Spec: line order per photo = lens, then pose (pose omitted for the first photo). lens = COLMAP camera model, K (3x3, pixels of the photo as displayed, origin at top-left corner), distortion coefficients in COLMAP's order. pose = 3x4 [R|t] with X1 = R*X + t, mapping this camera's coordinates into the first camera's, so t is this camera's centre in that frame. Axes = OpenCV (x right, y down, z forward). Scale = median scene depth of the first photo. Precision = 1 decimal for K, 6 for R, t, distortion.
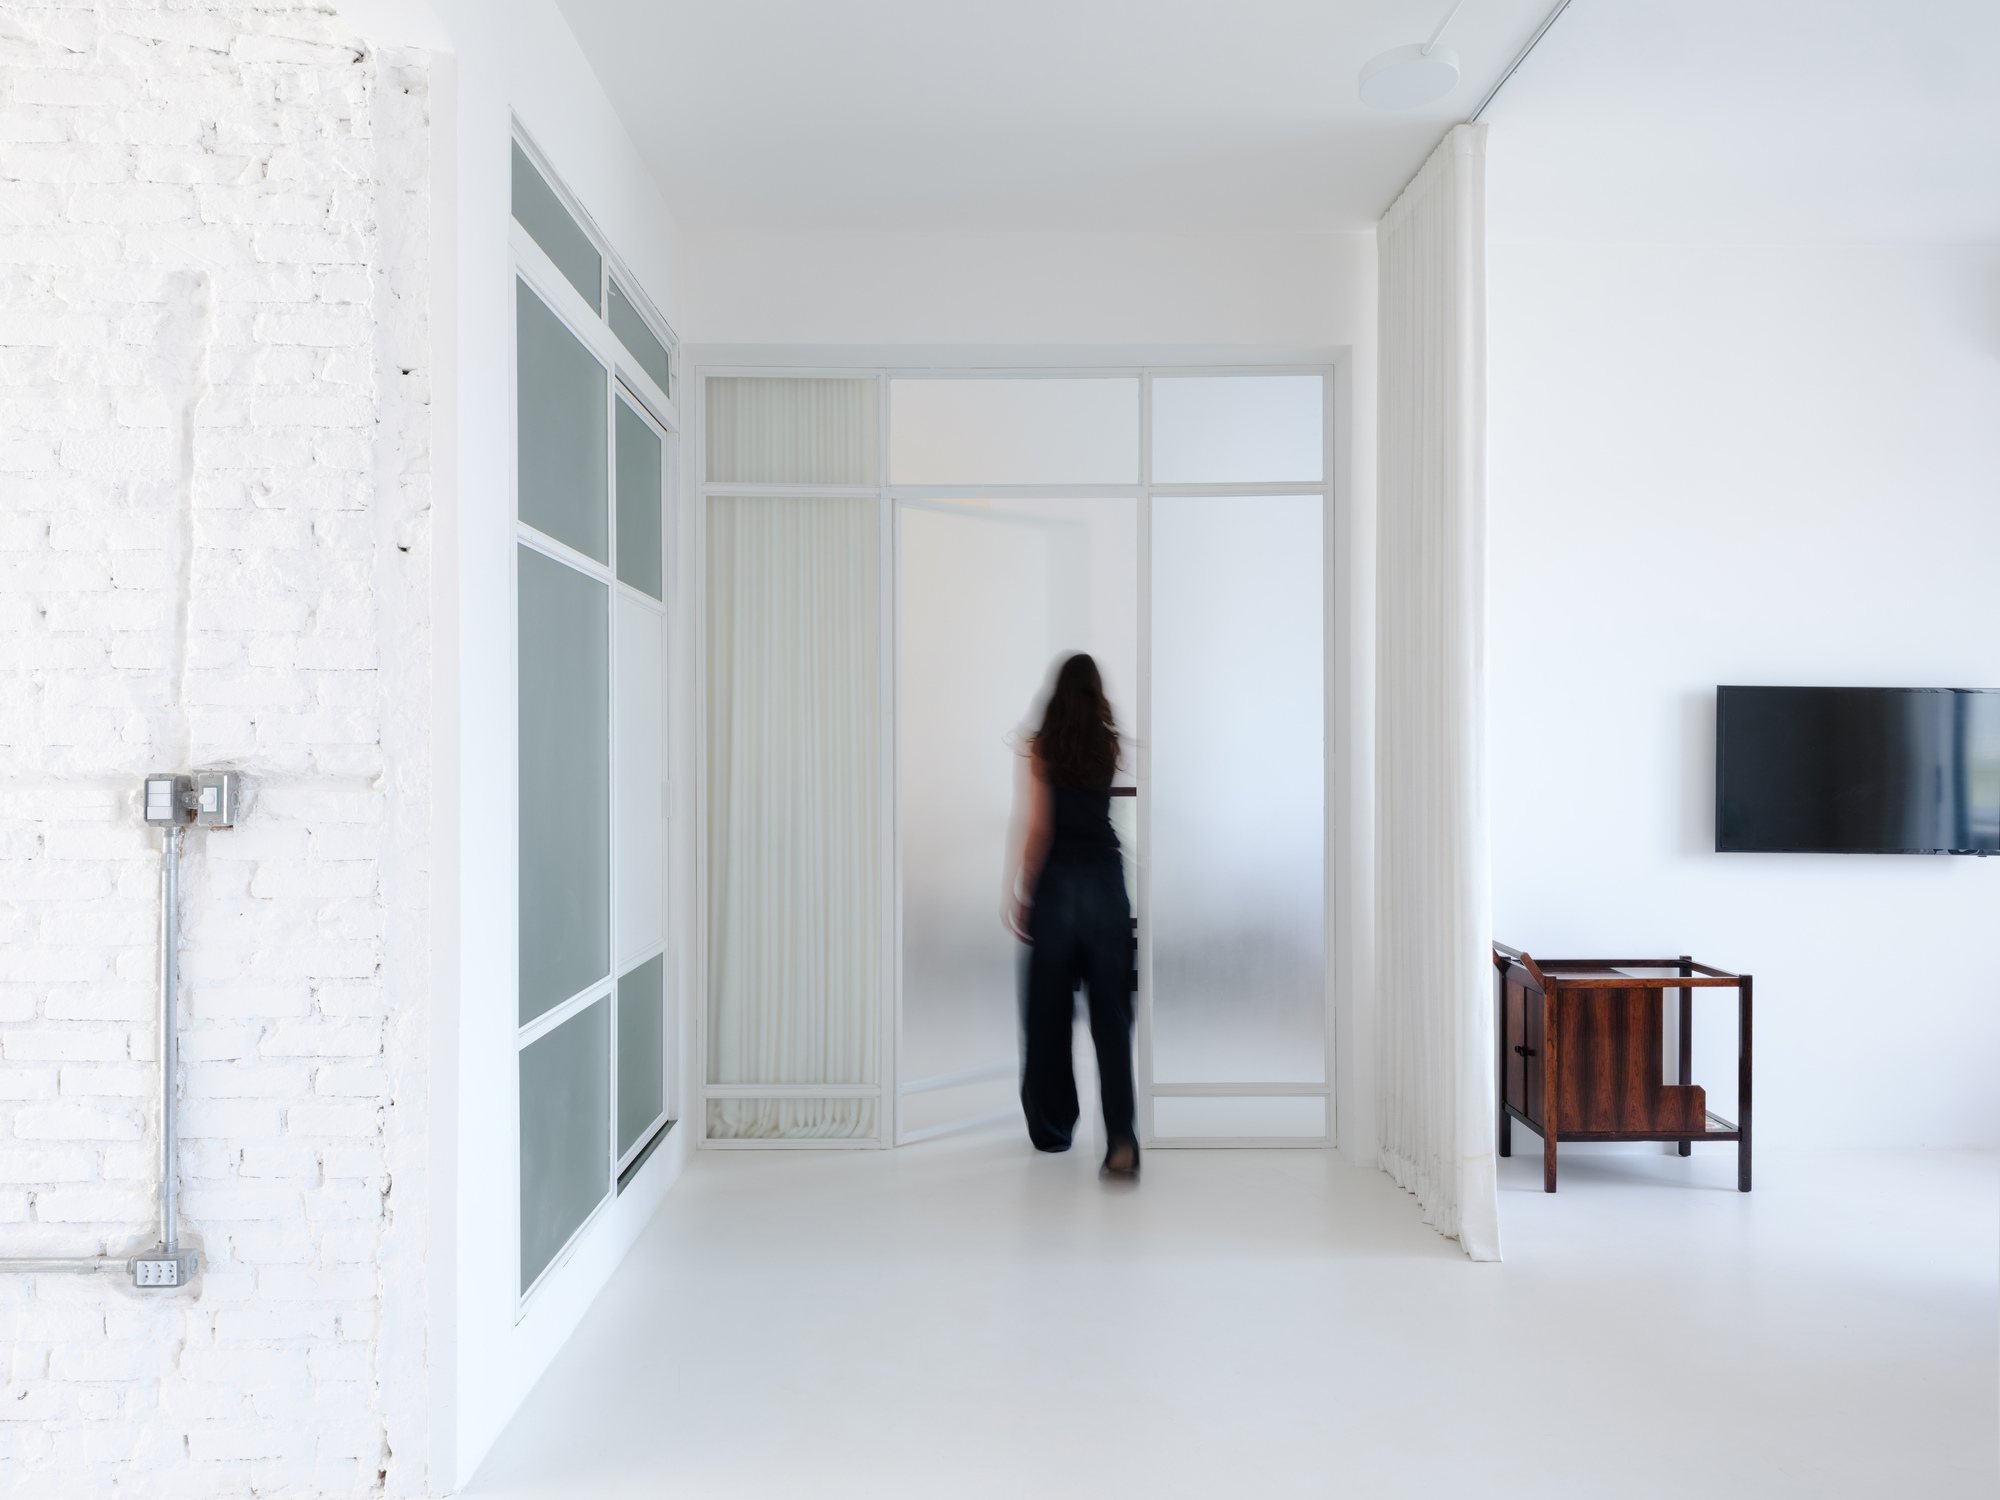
lens RADIAL K [[1460.4, 0, 1000.0], [0, 1460.4, 750.0], [0, 0, 1]] dist [-0.004960, -0.008749]
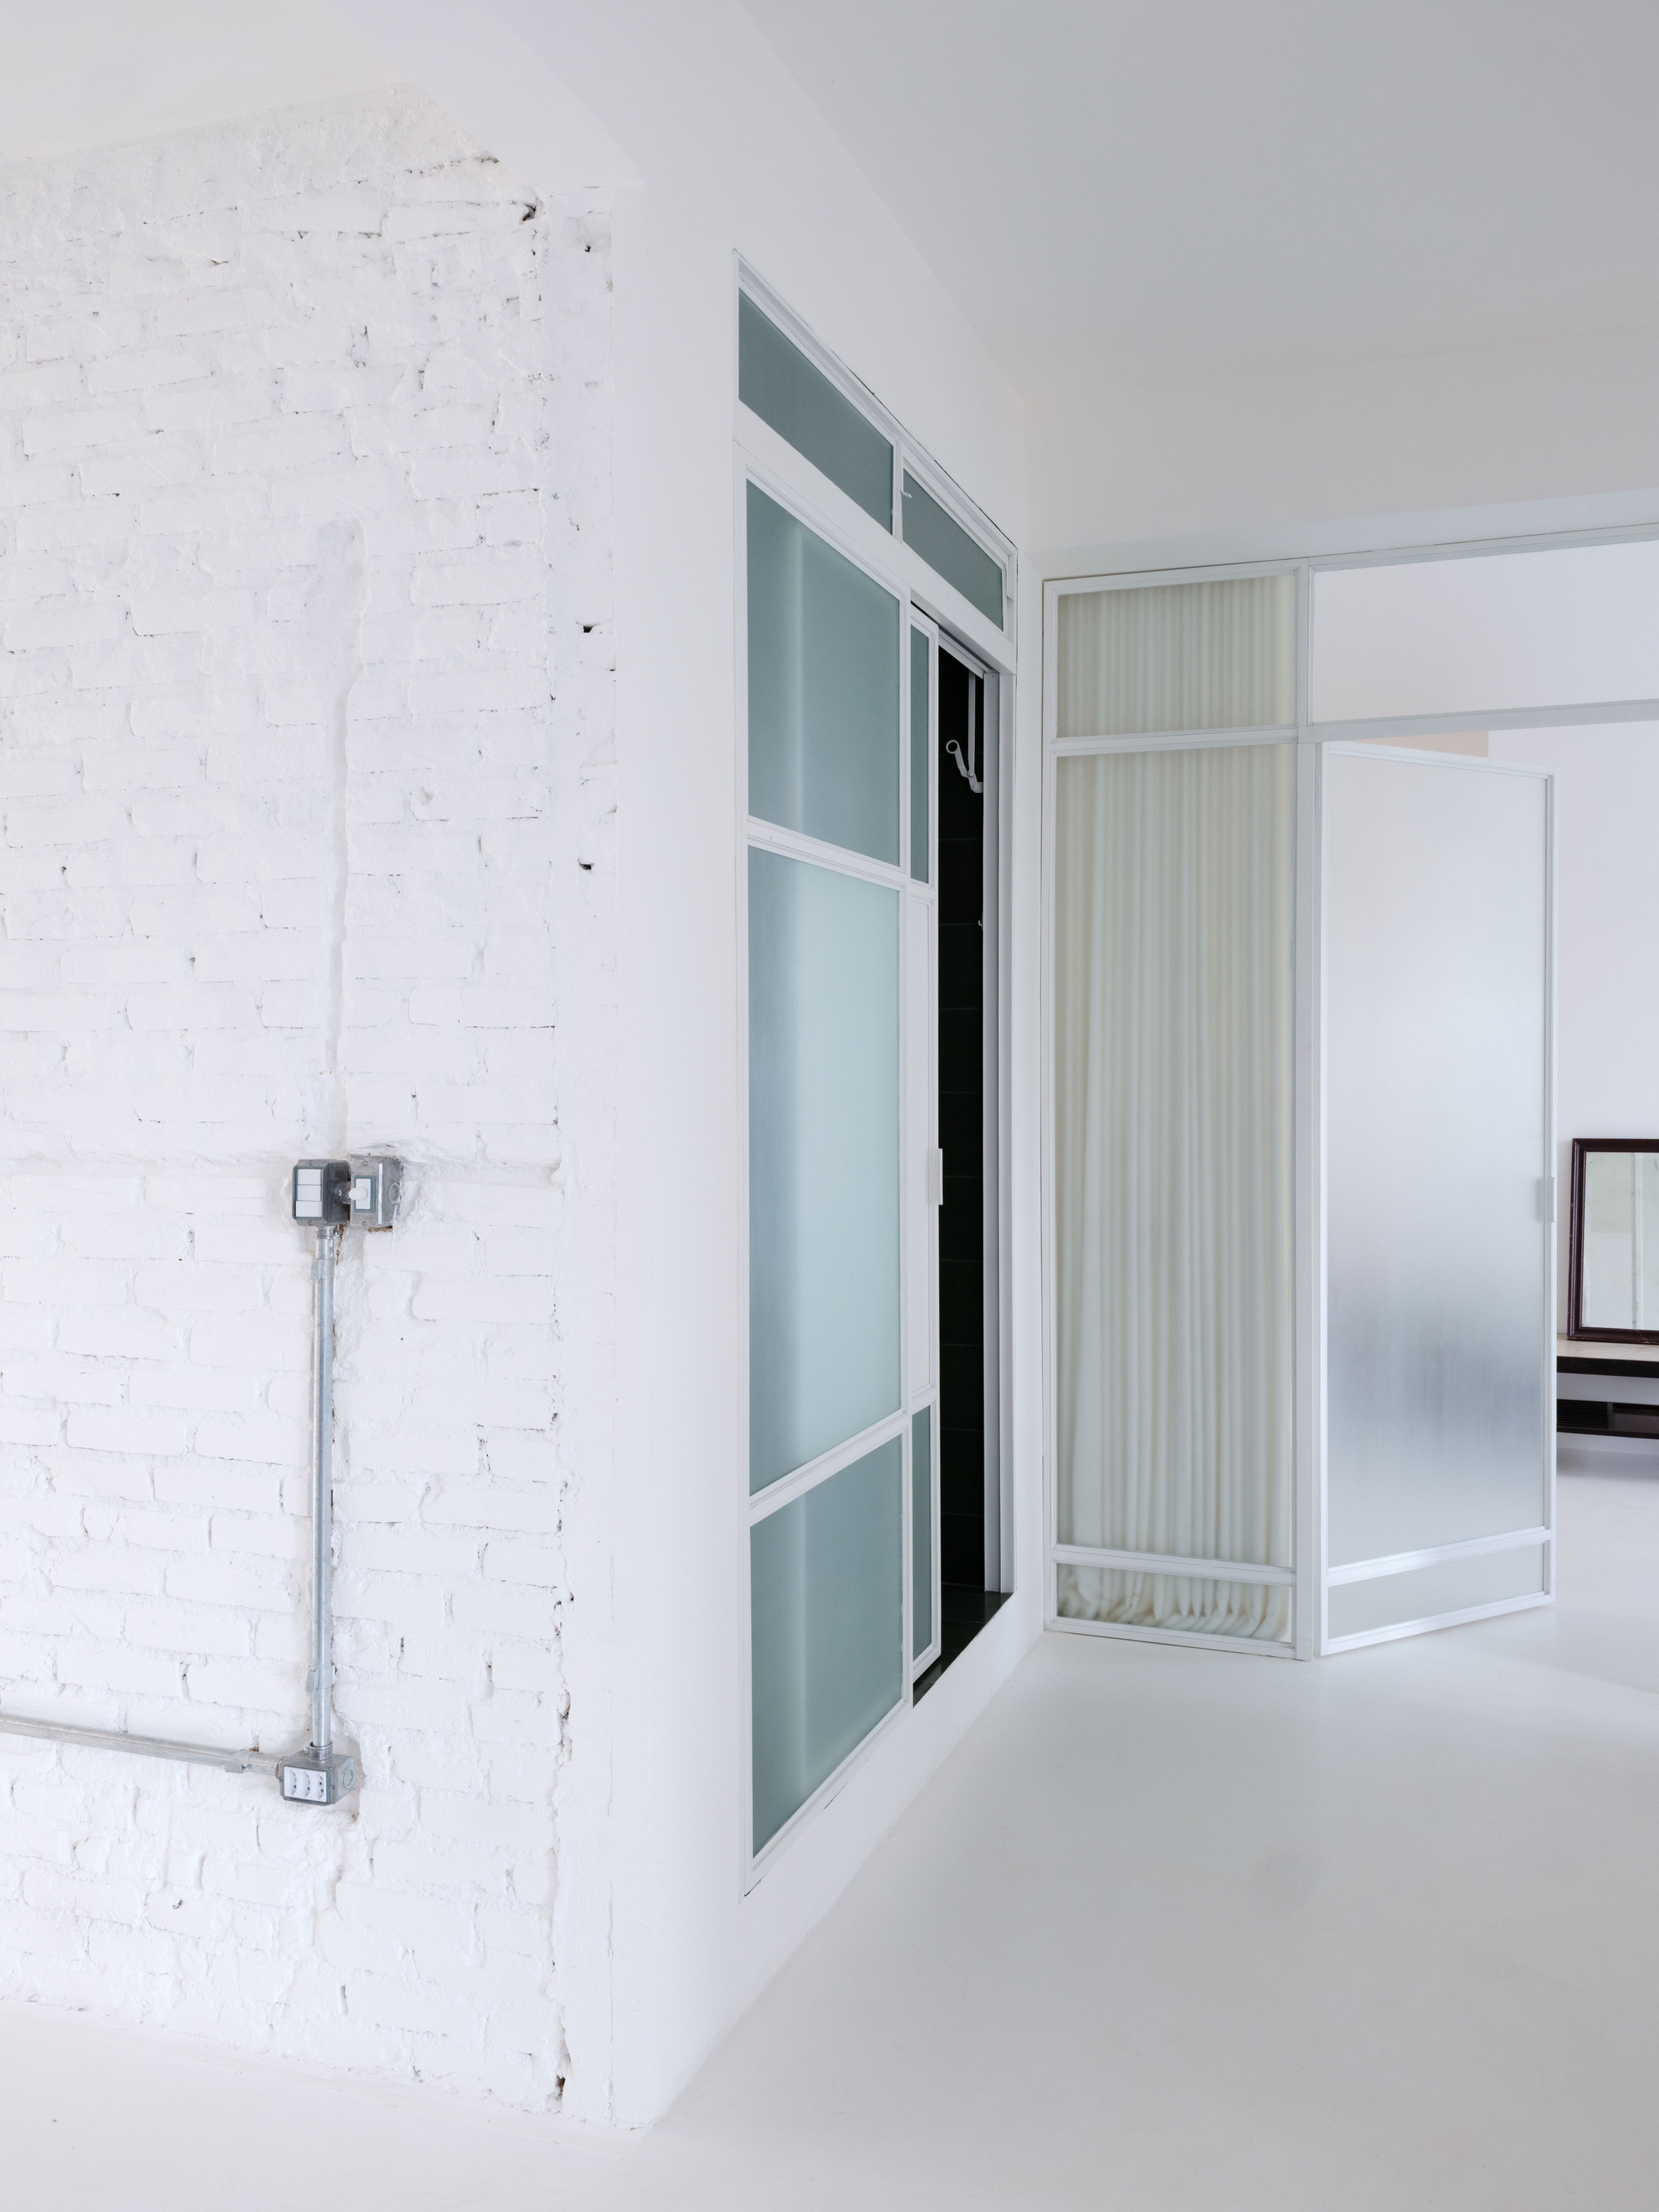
lens RADIAL K [[1798.7, 0, 834.4], [0, 1798.7, 1085.3], [0, 0, 1]] dist [0.099539, -0.229036]
pose [[0.932181, 0.005365, -0.361953, 0.049929], [0.001010, 0.999848, 0.017419, -0.040747], [0.361991, -0.016603, 0.932034, 0.174320]]
